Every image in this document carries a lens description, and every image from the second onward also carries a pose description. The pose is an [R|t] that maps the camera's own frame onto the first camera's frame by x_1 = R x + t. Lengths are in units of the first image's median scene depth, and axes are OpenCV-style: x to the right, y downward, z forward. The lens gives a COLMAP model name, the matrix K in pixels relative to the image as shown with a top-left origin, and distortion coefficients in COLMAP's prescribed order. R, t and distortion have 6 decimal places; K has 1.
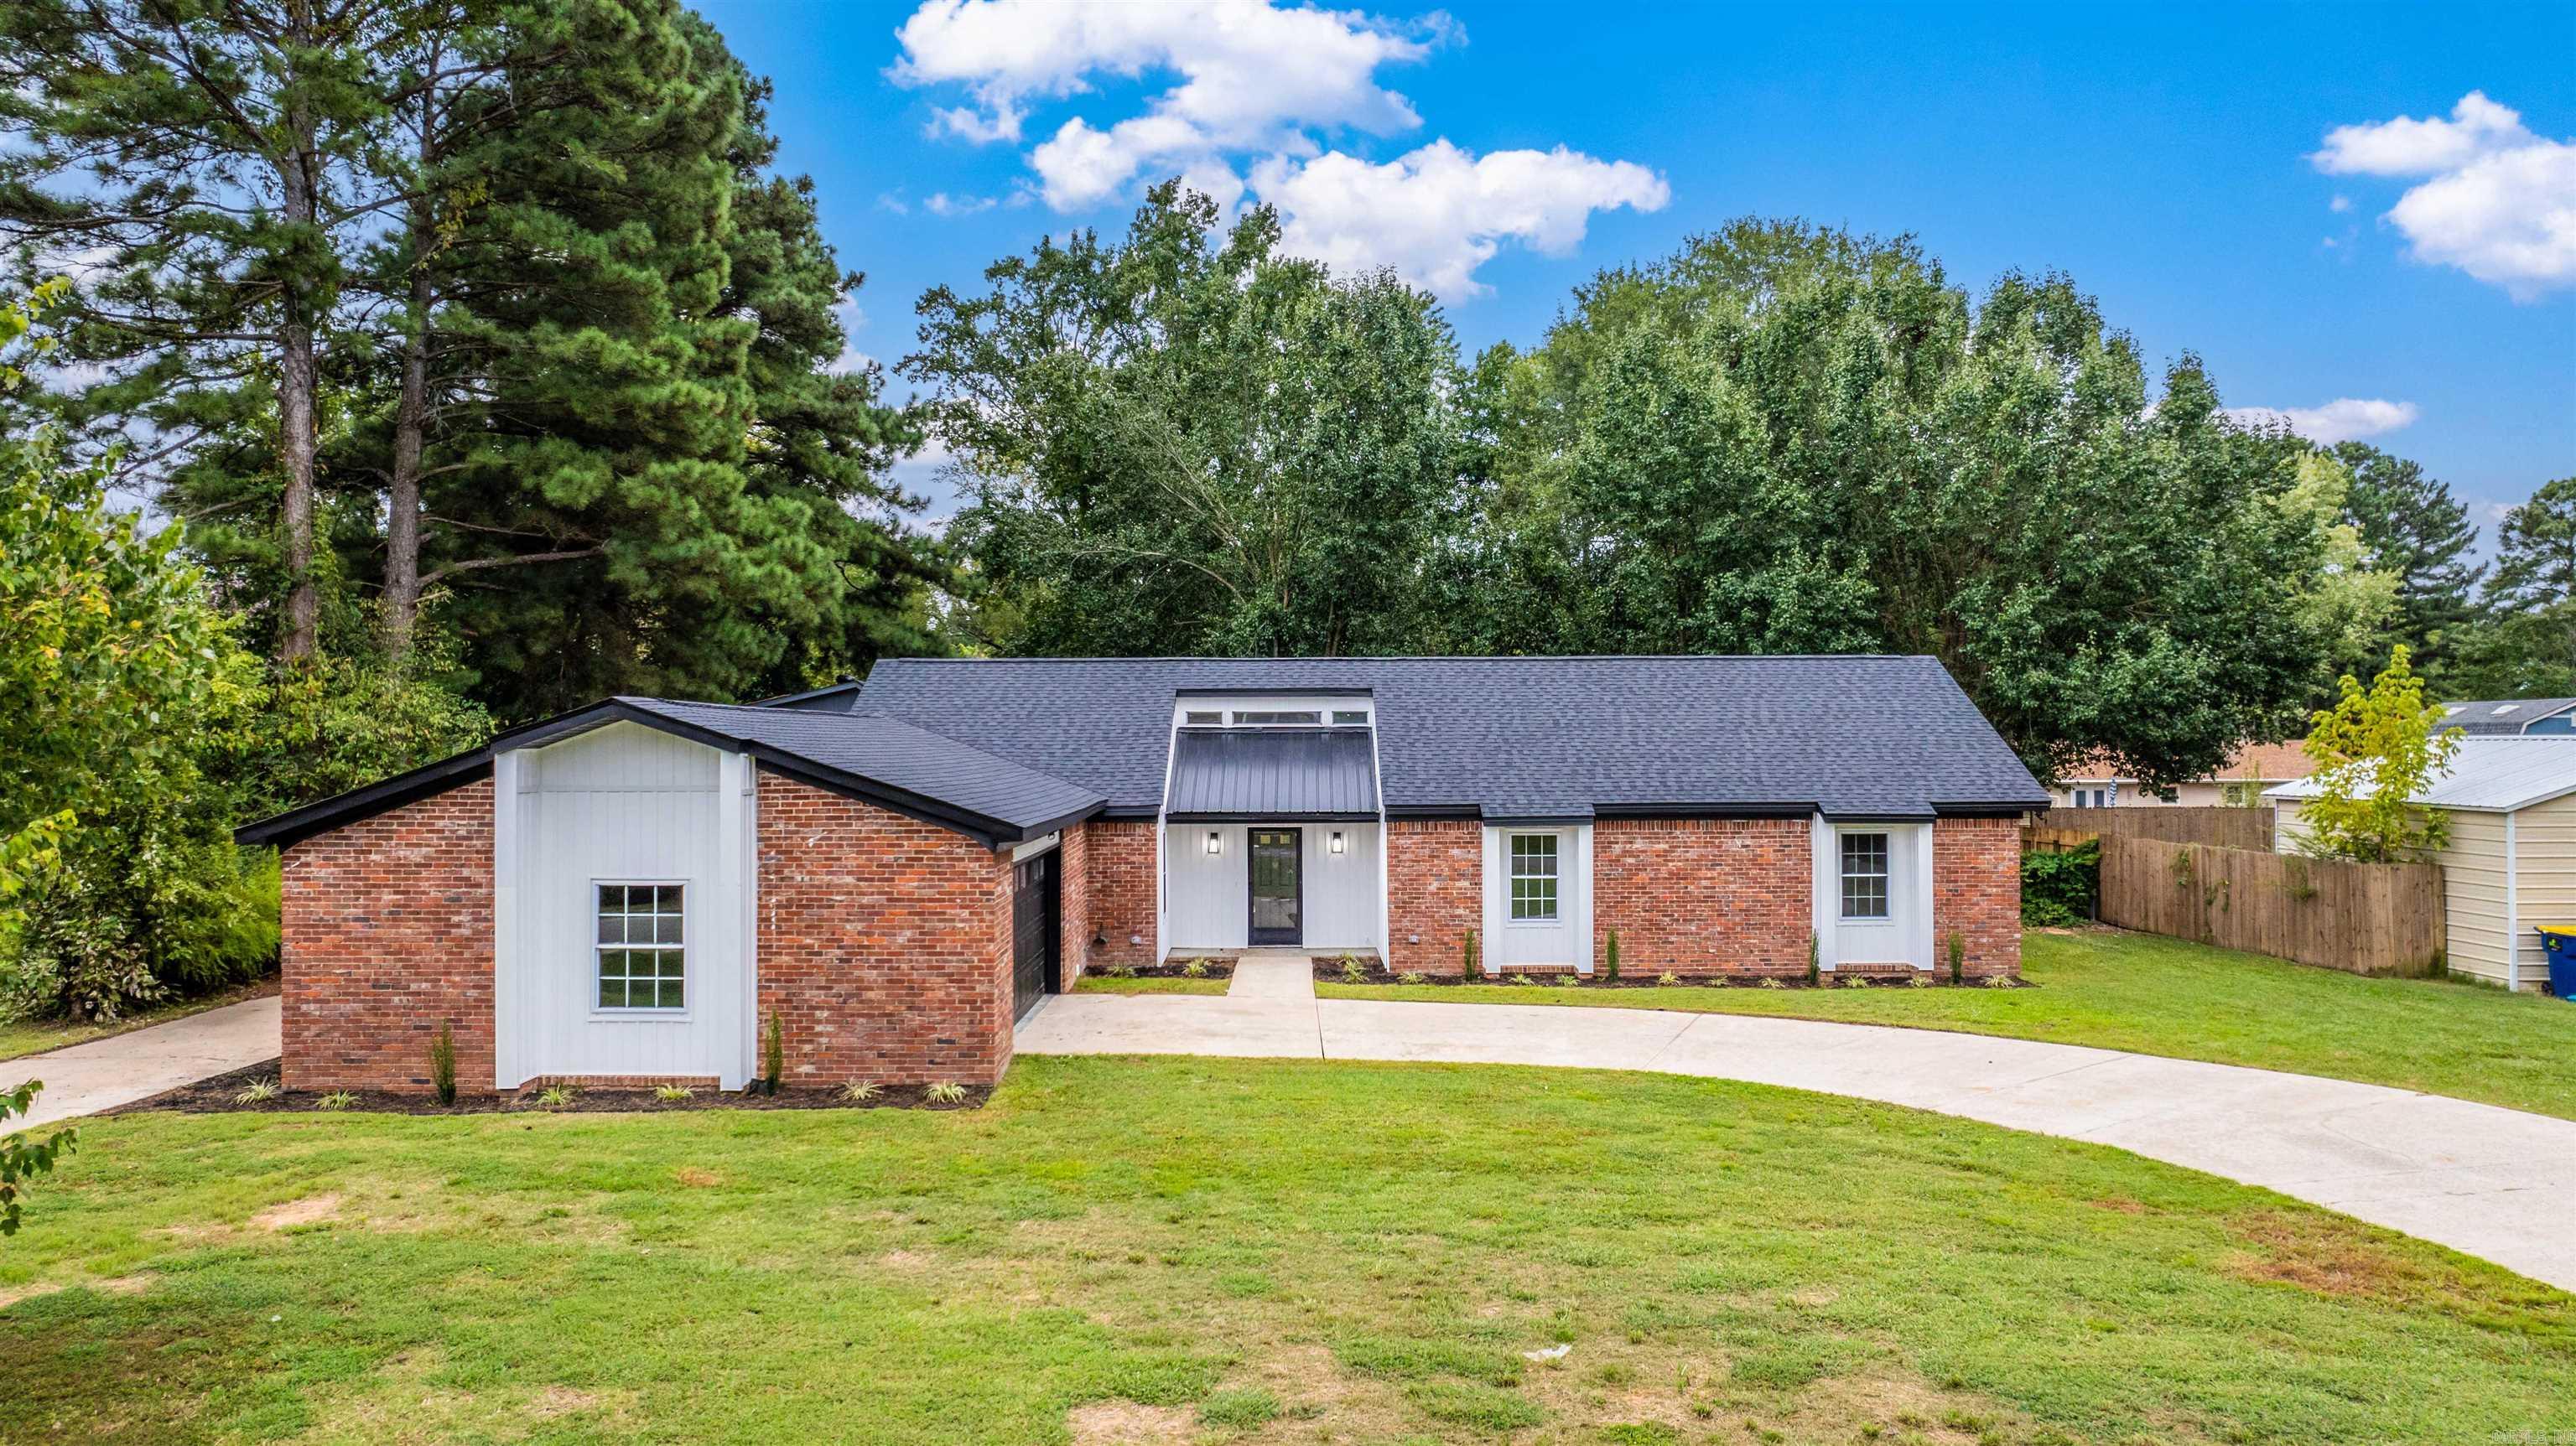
lens RADIAL K [[1828.9, 0, 1288.0], [0, 1828.9, 723.0], [0, 0, 1]] dist [-0.046246, 0.059162]
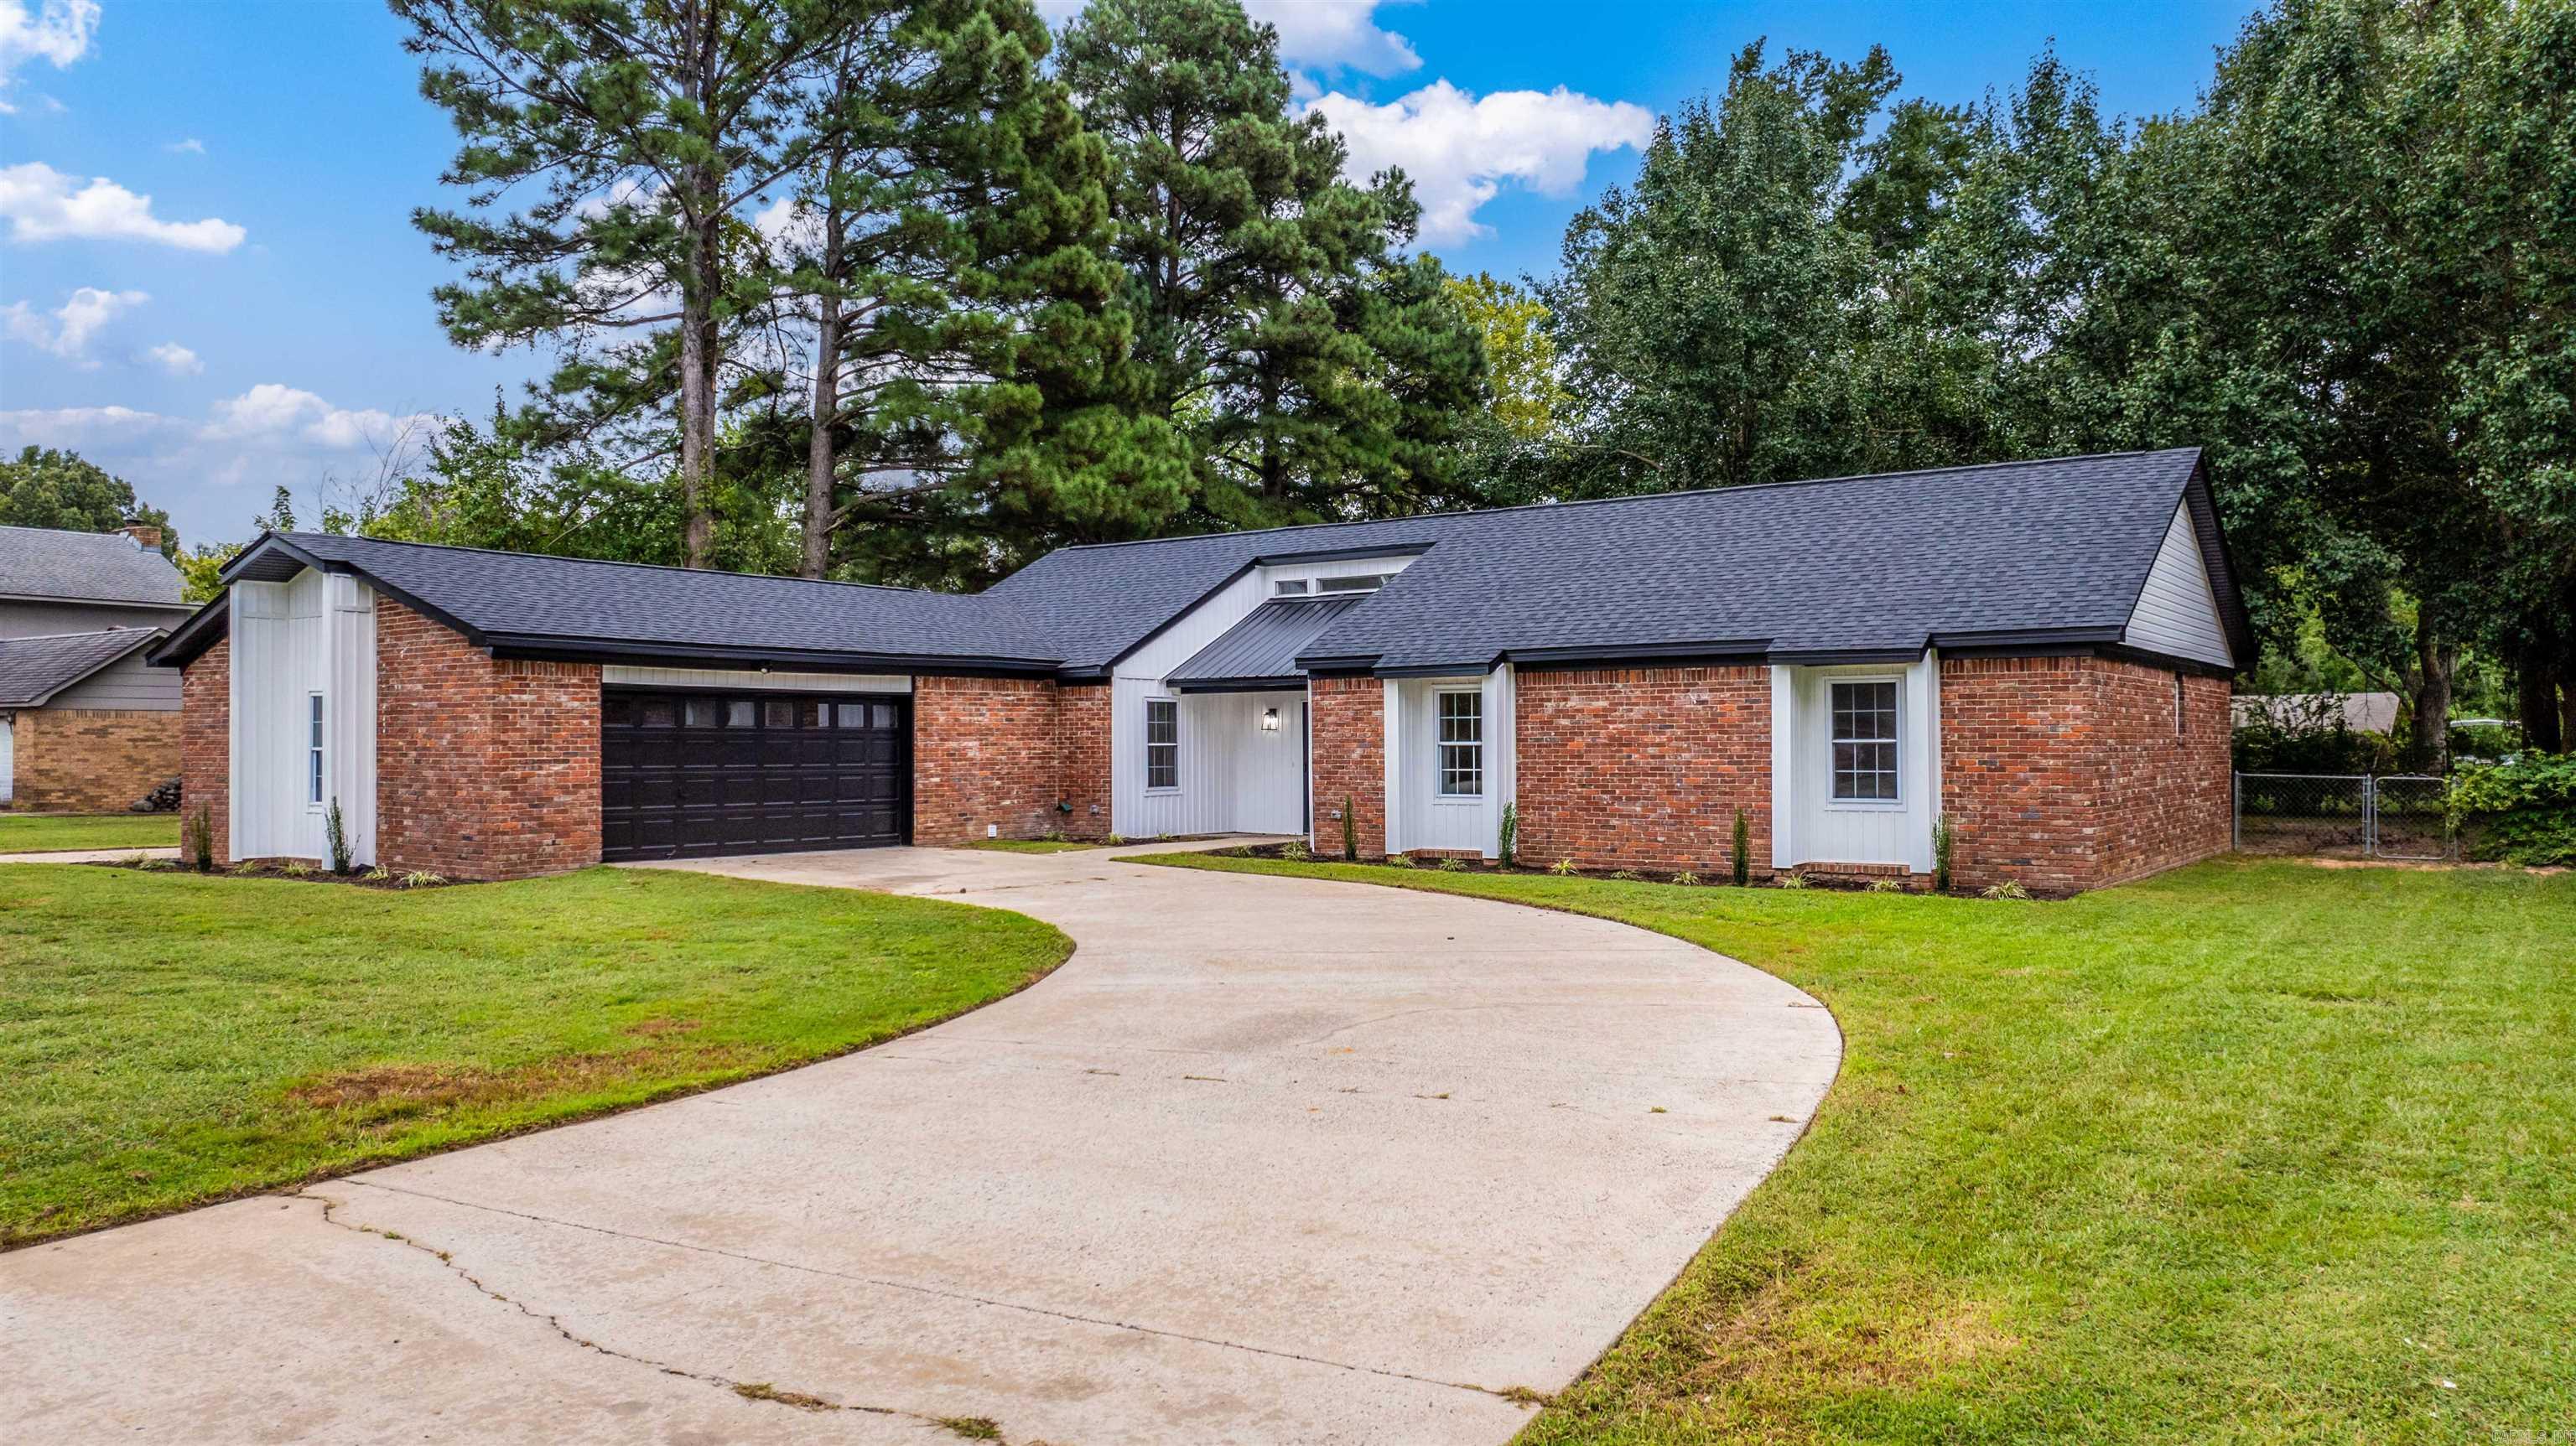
lens RADIAL K [[1834.6, 0, 1288.0], [0, 1834.6, 723.0], [0, 0, 1]] dist [-0.053000, -0.001671]
pose [[0.813022, -0.007116, -0.582189, 0.552991], [0.006751, 0.999973, -0.002795, 0.077215], [0.582193, -0.001658, 0.813049, 0.283742]]
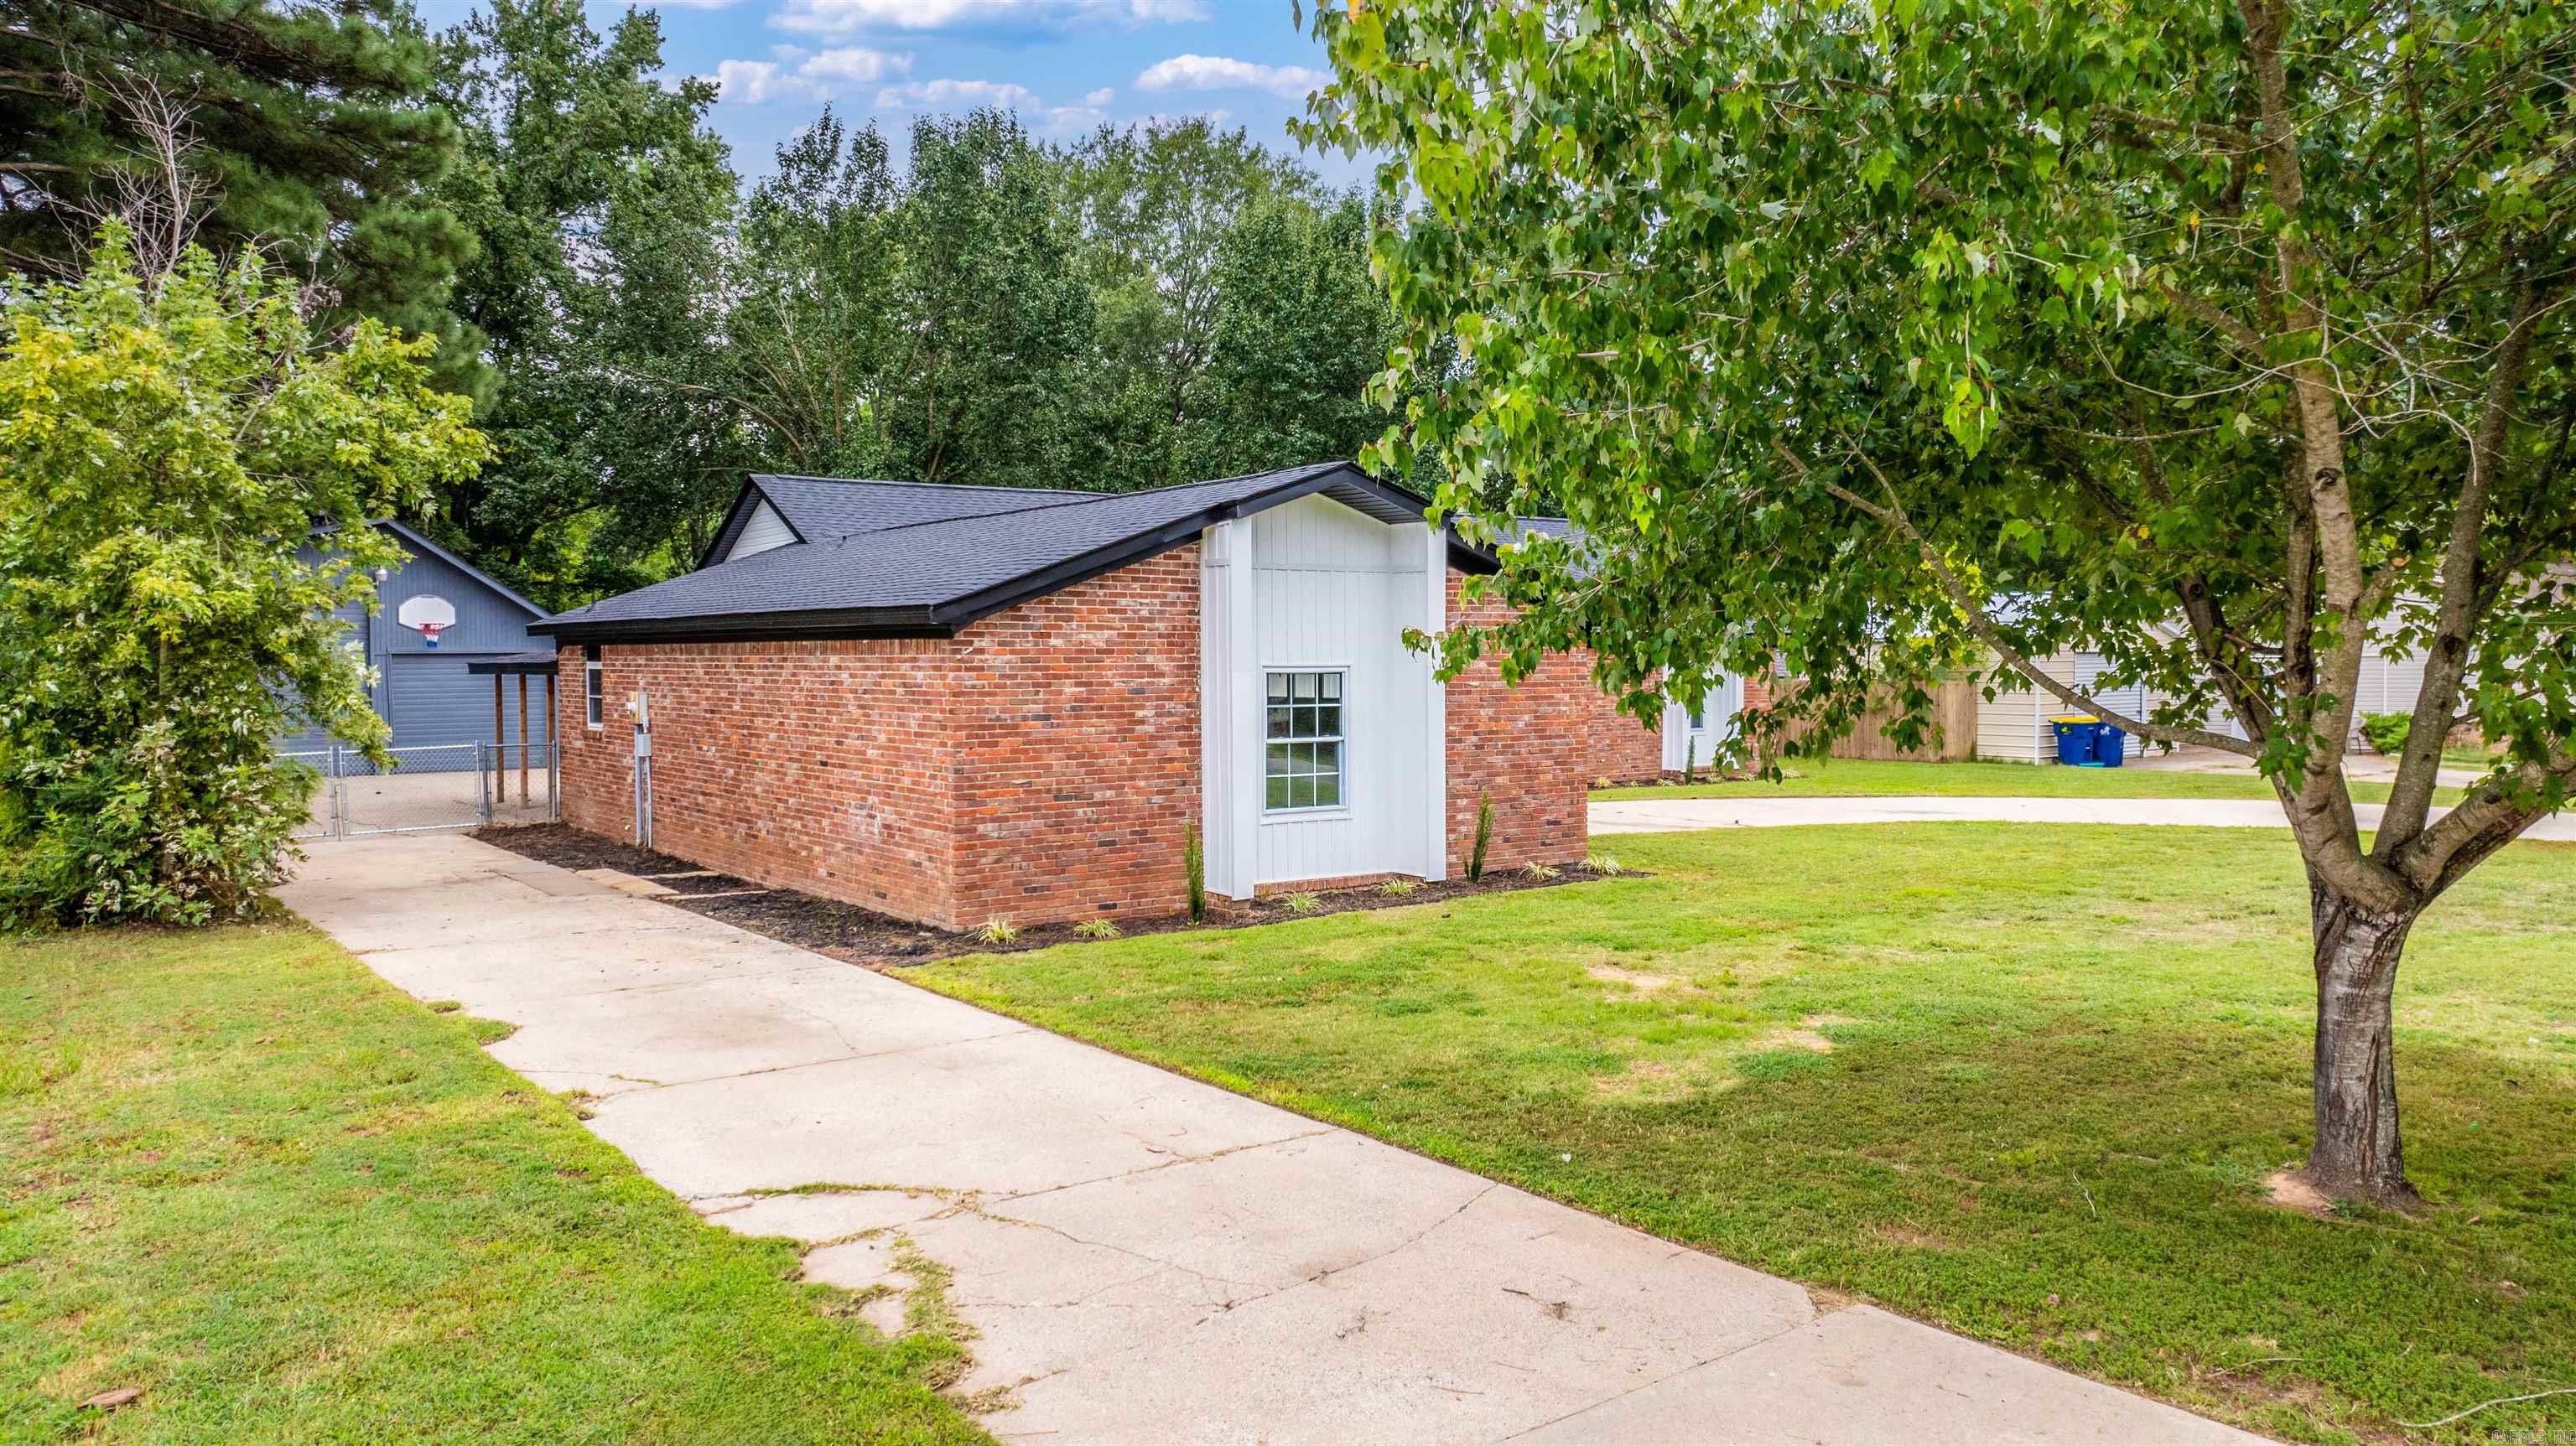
lens RADIAL K [[1828.9, 0, 1288.0], [0, 1828.9, 723.0], [0, 0, 1]] dist [-0.046246, 0.059162]
pose [[0.806852, -0.025168, 0.590217, -0.615931], [0.001596, 0.999181, 0.040426, 0.052436], [-0.590751, -0.031676, 0.806232, 0.179715]]
